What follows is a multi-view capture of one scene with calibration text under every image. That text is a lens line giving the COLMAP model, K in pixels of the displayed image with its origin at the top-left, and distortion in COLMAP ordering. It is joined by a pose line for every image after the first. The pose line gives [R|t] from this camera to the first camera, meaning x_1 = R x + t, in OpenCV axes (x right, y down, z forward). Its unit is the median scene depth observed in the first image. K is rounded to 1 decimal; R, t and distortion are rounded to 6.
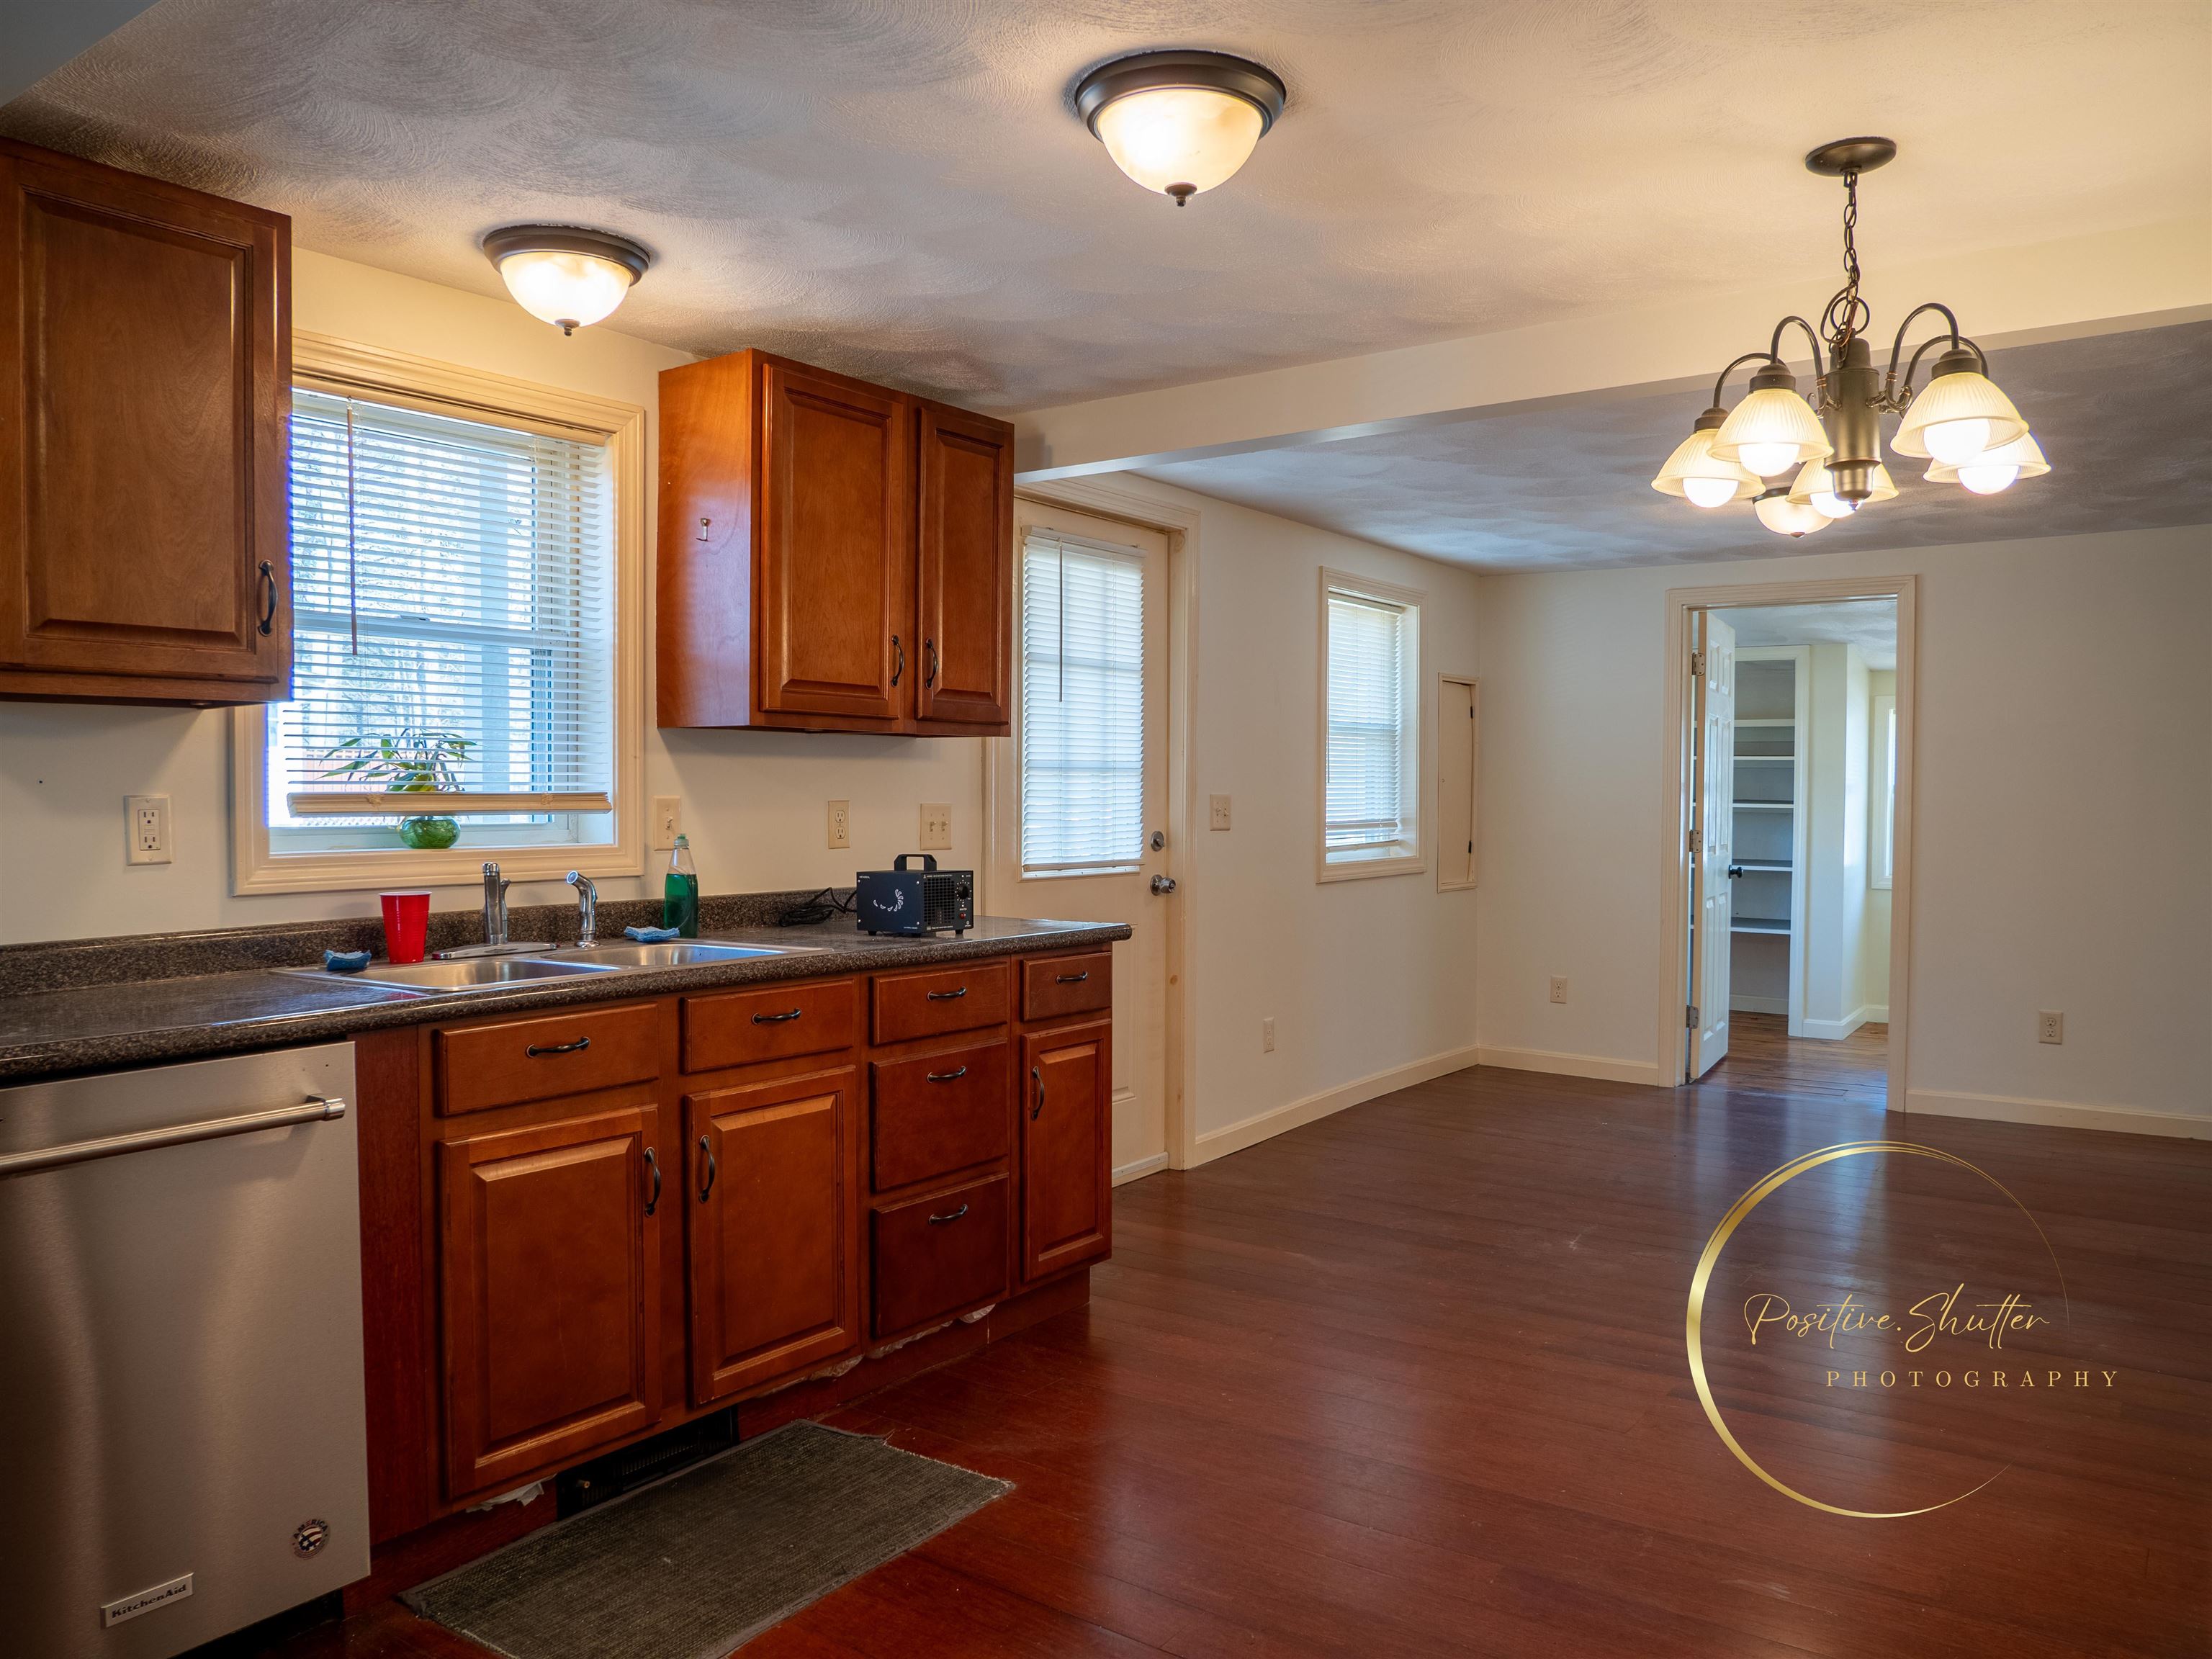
lens RADIAL K [[1612.1, 0, 1101.3], [0, 1612.1, 831.2], [0, 0, 1]] dist [-0.035334, 0.006908]
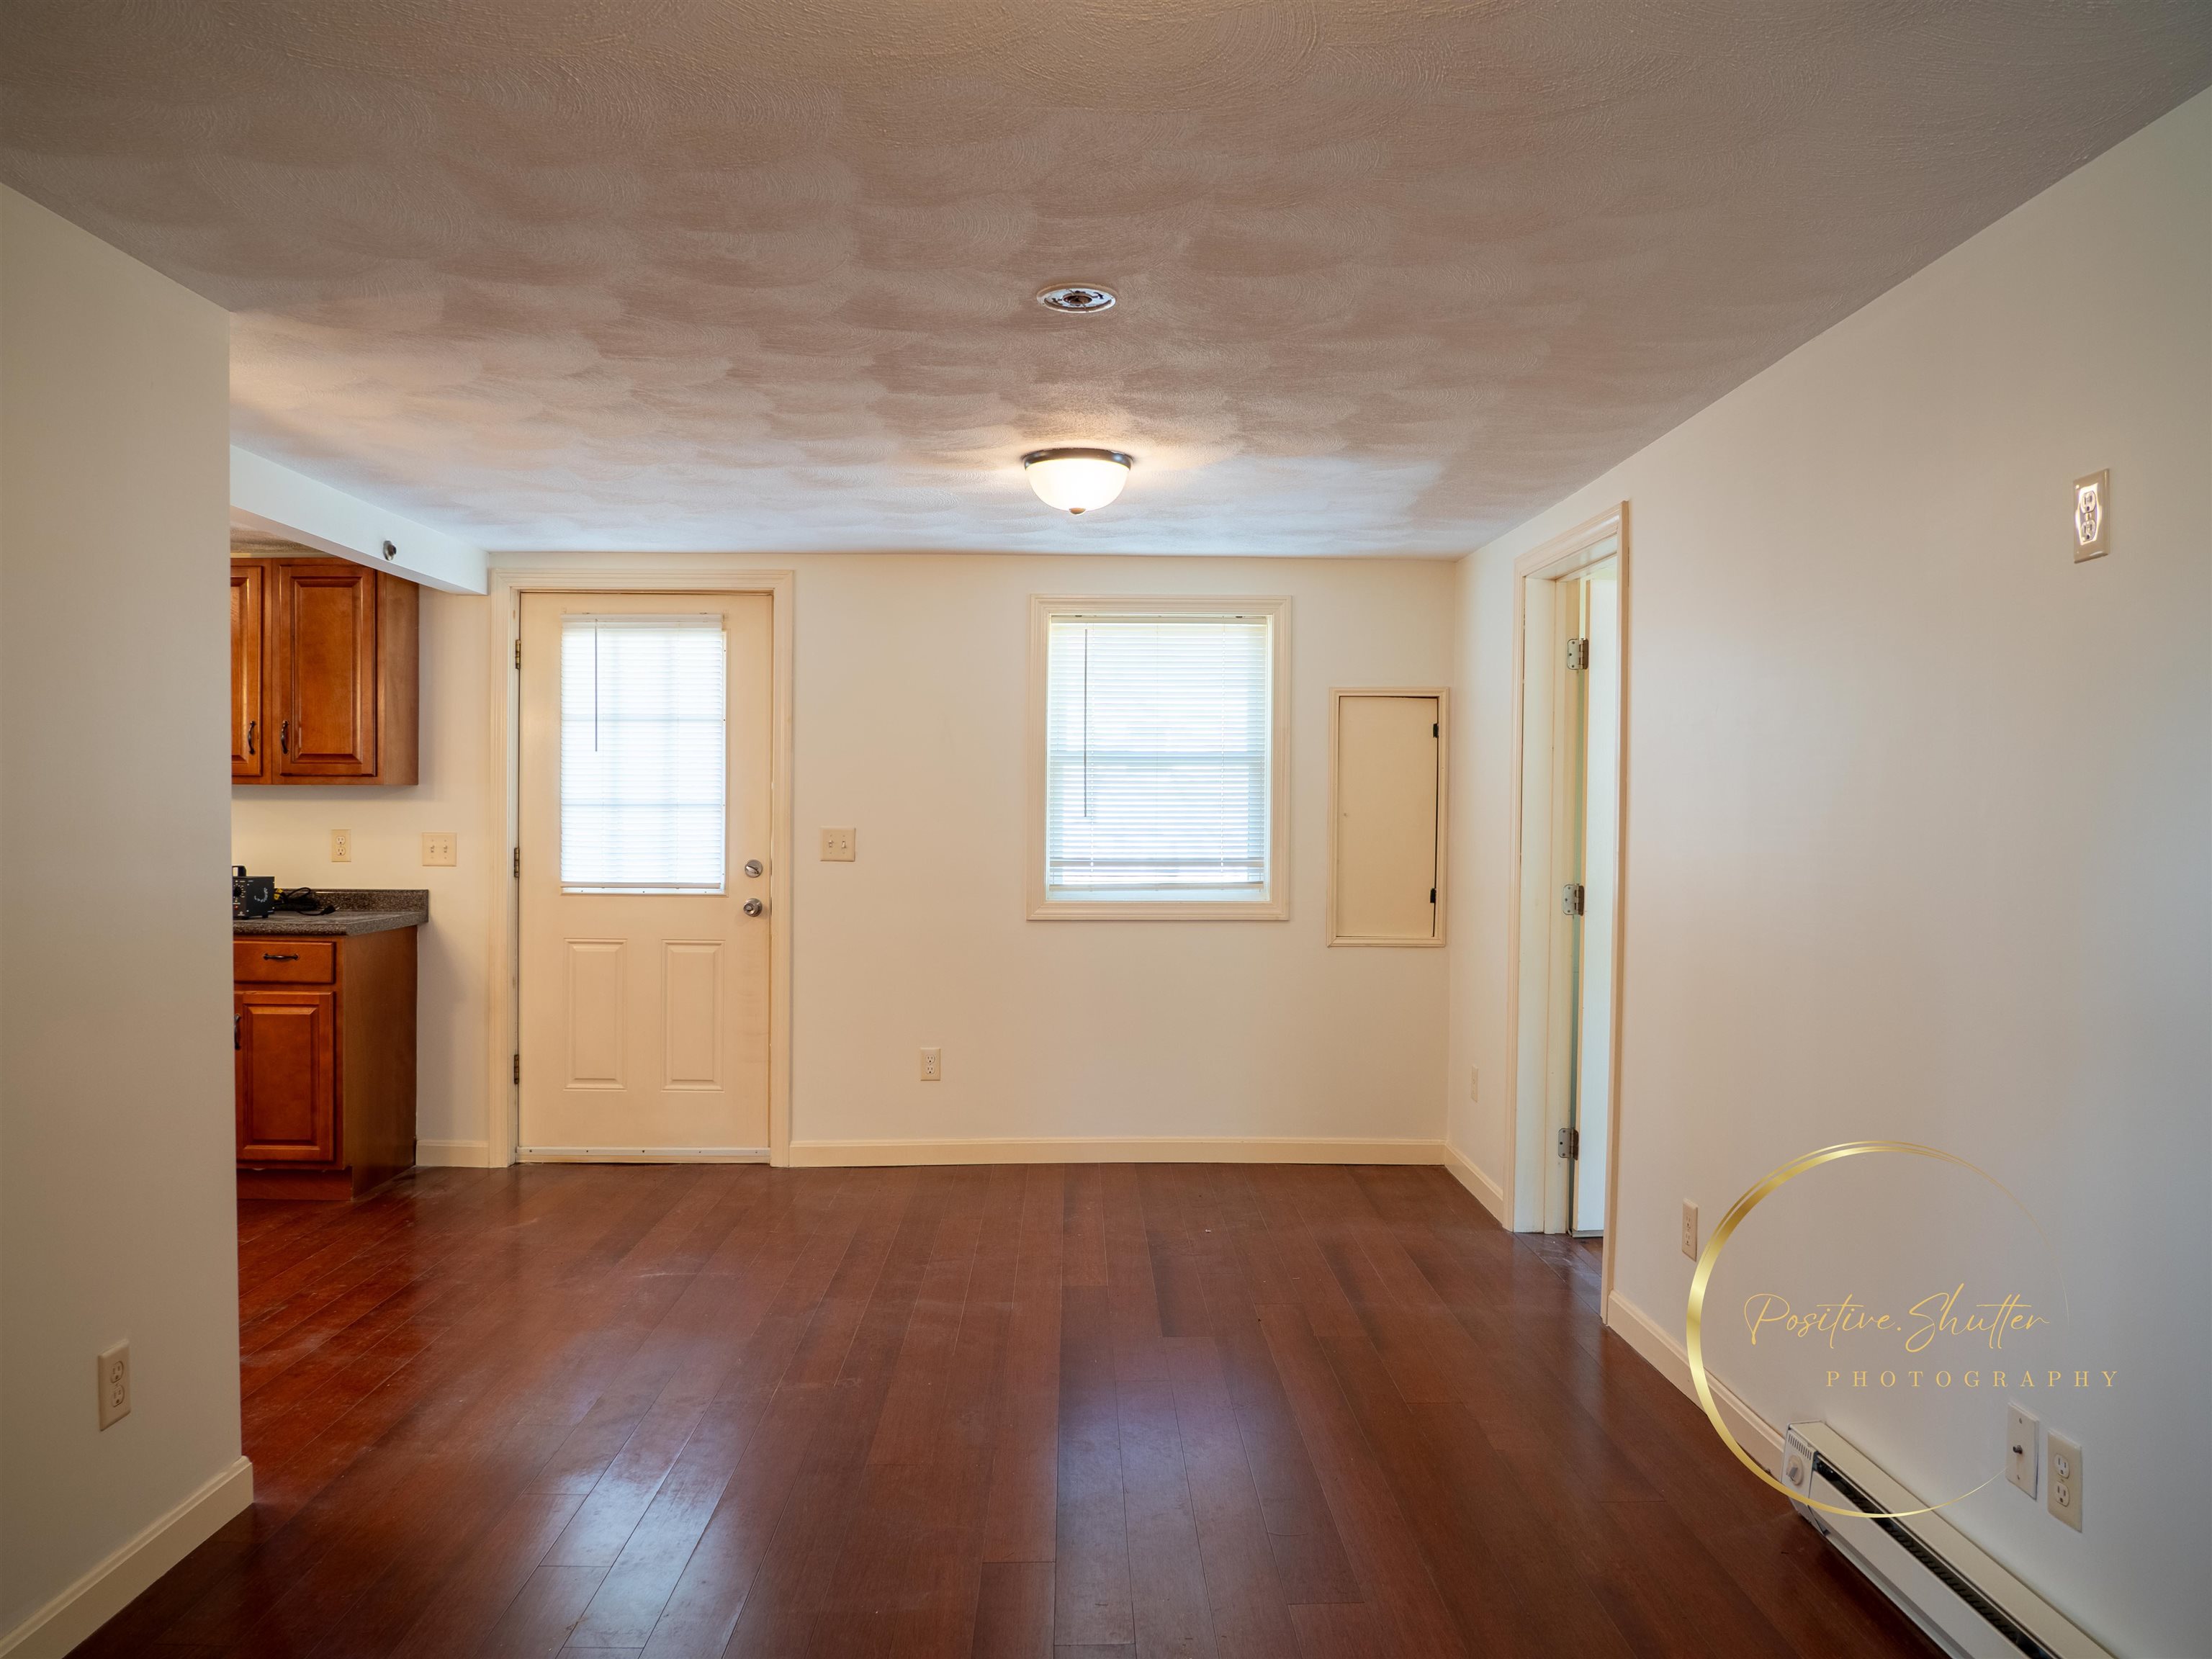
lens RADIAL K [[1595.2, 0, 1101.7], [0, 1595.2, 835.8], [0, 0, 1]] dist [-0.050789, 0.023642]
pose [[0.597745, 0.014992, -0.801546, 2.092423], [-0.023819, 0.999716, 0.000935, -0.046230], [0.801332, 0.018533, 0.597932, 1.030630]]
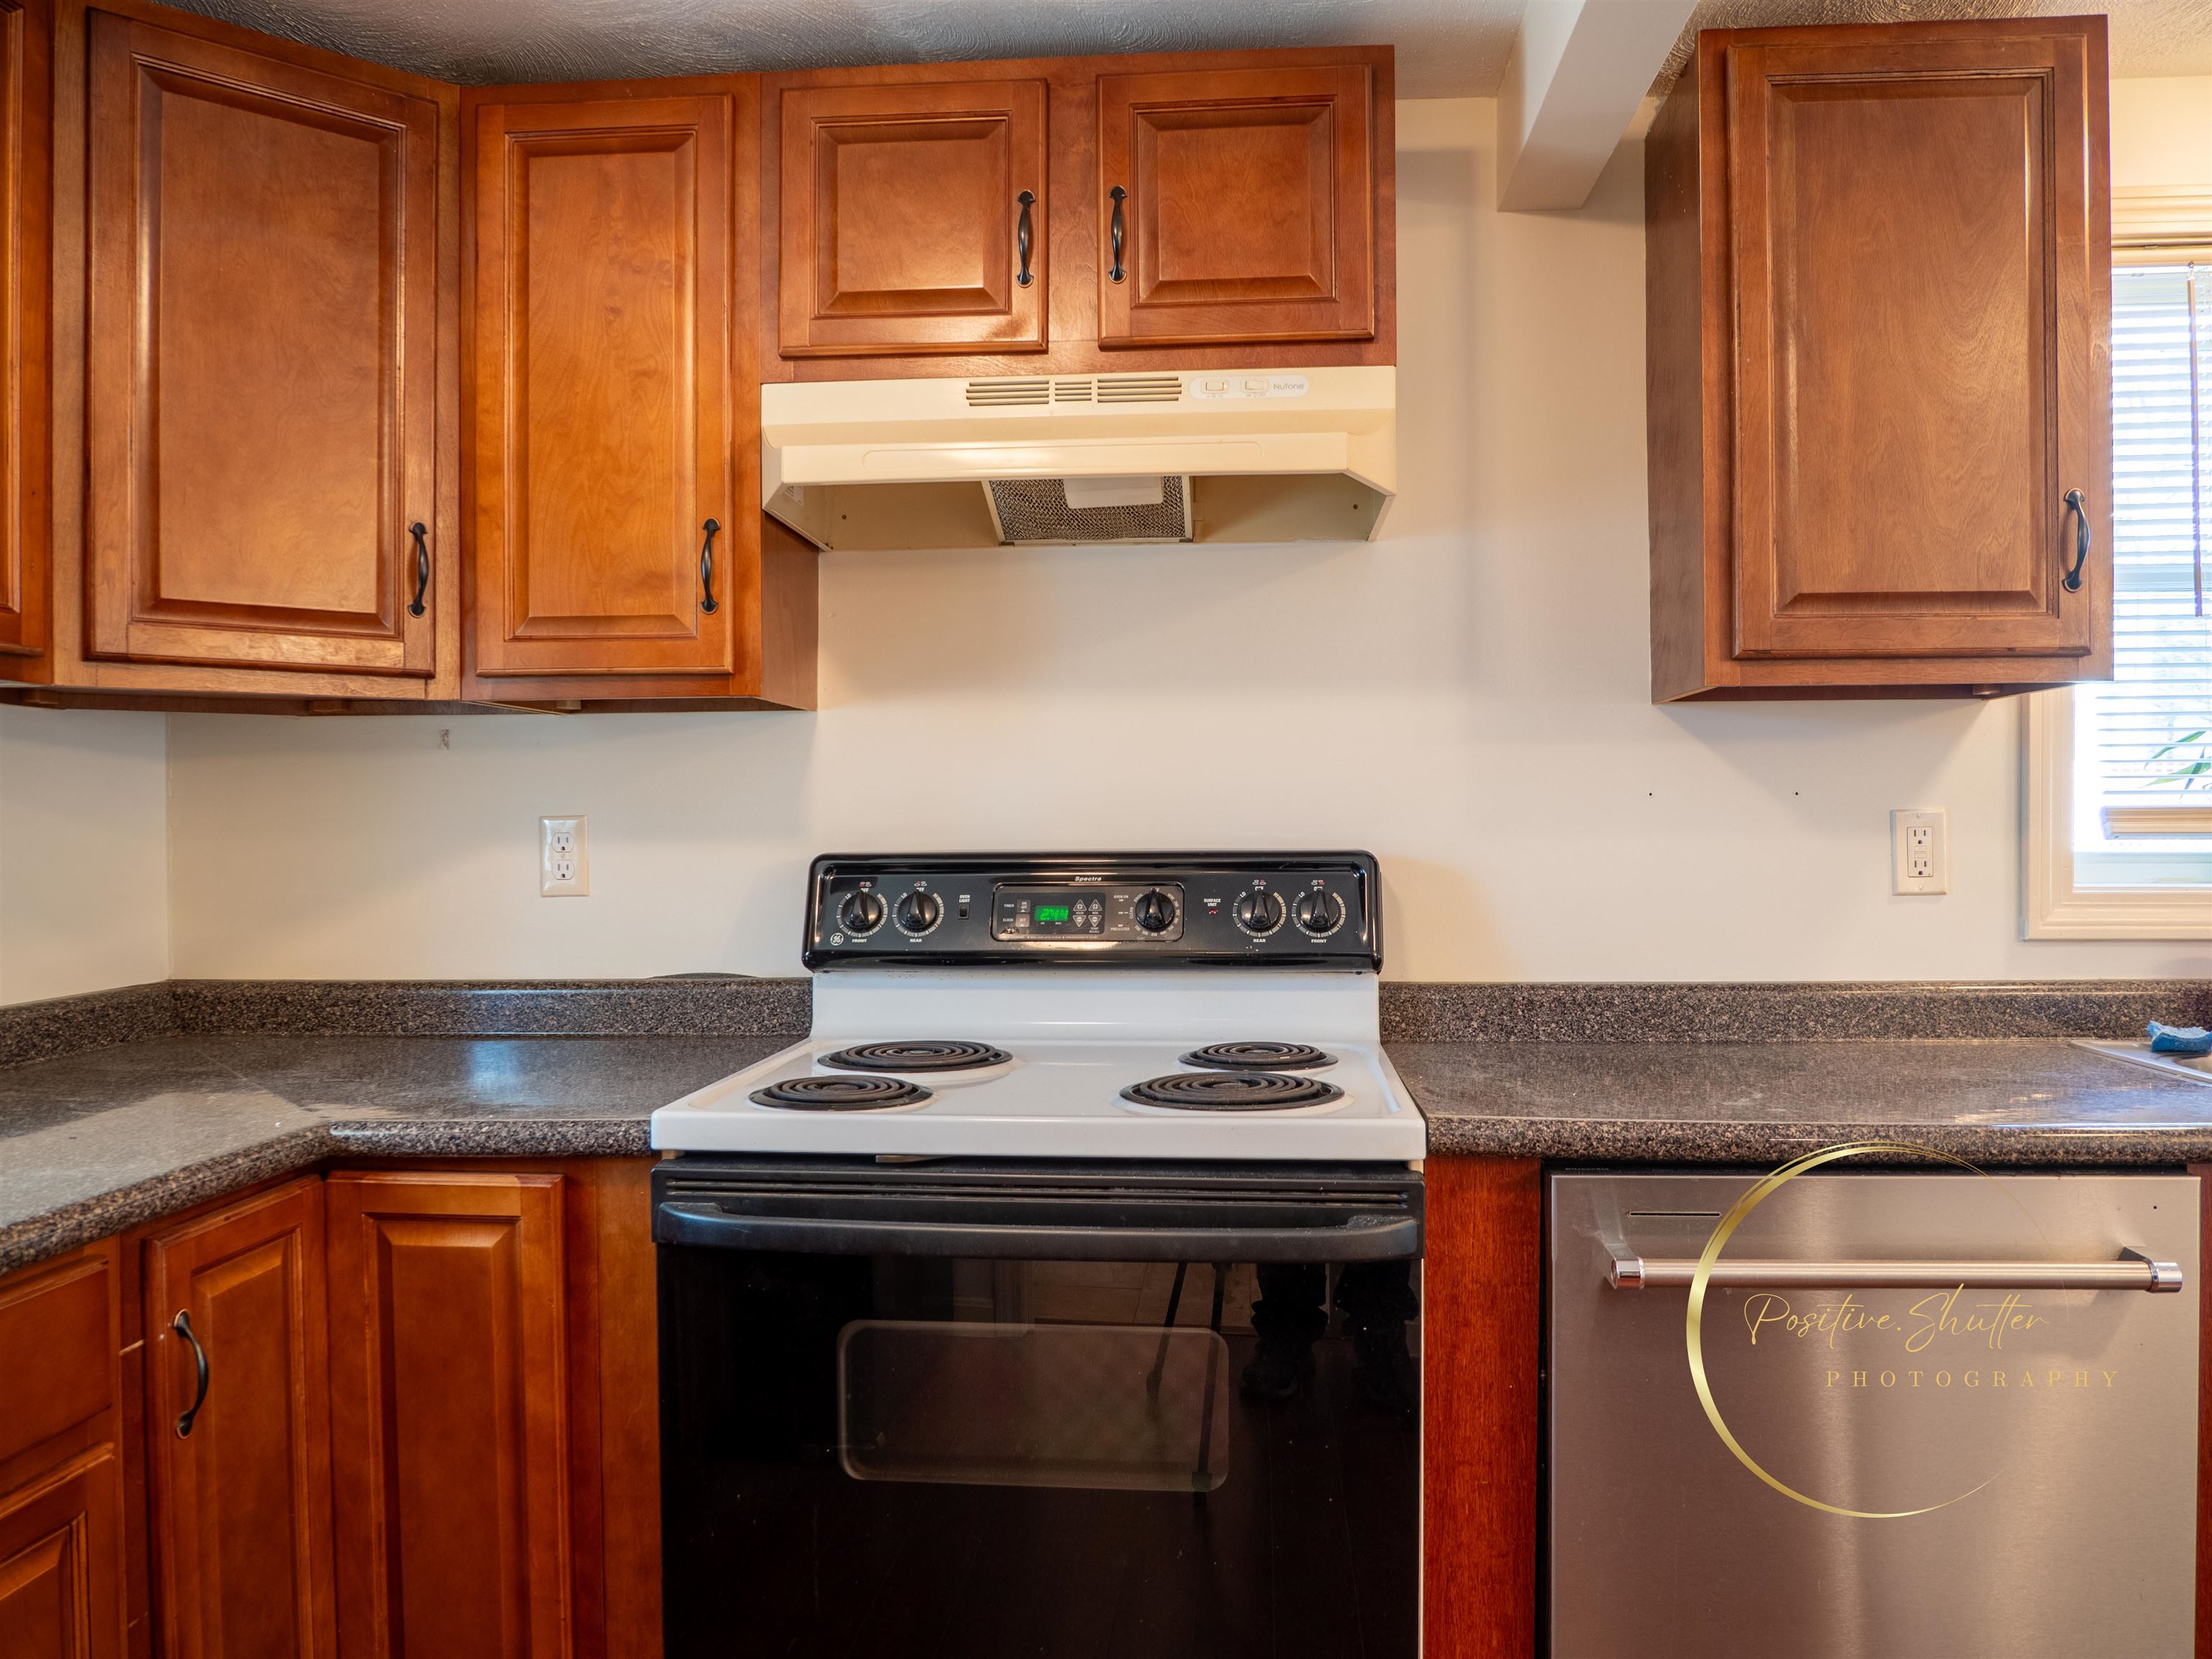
lens RADIAL K [[1595.2, 0, 1101.7], [0, 1595.2, 835.8], [0, 0, 1]] dist [-0.050789, 0.023642]
pose [[0.512594, 0.010045, -0.858572, -0.122868], [-0.018032, 0.999837, 0.000932, -0.002330], [0.858442, 0.015004, 0.512692, 0.231388]]
